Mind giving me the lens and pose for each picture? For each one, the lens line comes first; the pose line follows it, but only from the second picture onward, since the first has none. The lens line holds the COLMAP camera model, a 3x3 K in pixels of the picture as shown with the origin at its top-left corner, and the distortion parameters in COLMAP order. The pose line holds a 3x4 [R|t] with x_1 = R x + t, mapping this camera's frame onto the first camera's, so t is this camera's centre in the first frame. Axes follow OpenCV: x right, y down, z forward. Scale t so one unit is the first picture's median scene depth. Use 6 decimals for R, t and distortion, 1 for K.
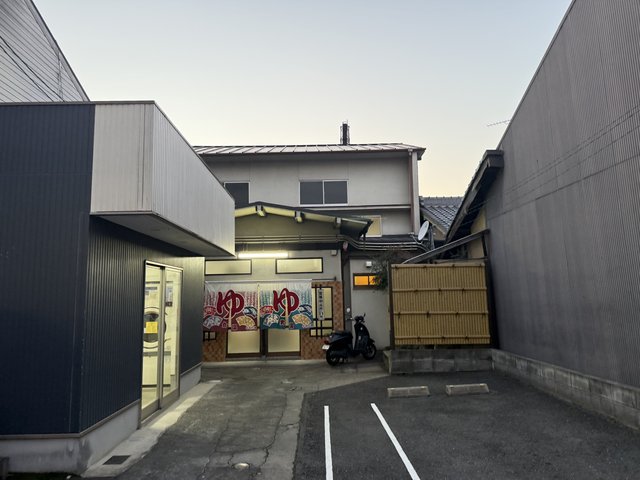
lens RADIAL K [[441.2, 0, 322.0], [0, 441.2, 238.5], [0, 0, 1]] dist [0.037353, -0.000343]
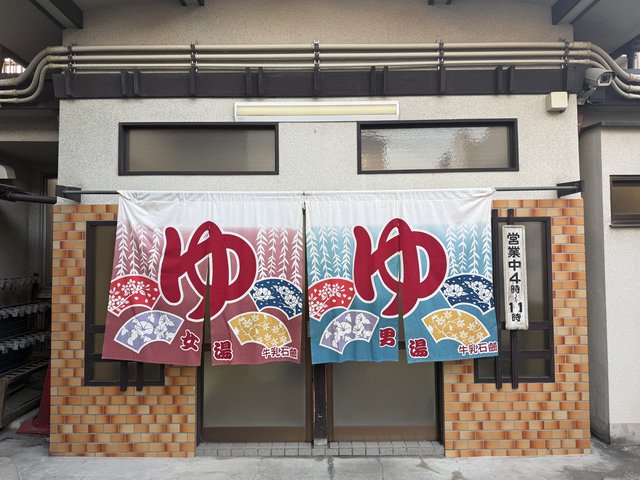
lens RADIAL K [[441.2, 0, 319.1], [0, 441.2, 241.1], [0, 0, 1]] dist [0.037353, -0.000343]
pose [[0.999834, 0.012857, -0.012928, -0.130612], [-0.011295, 0.993368, 0.114419, 0.094618], [0.014314, -0.114254, 0.993348, 0.712405]]
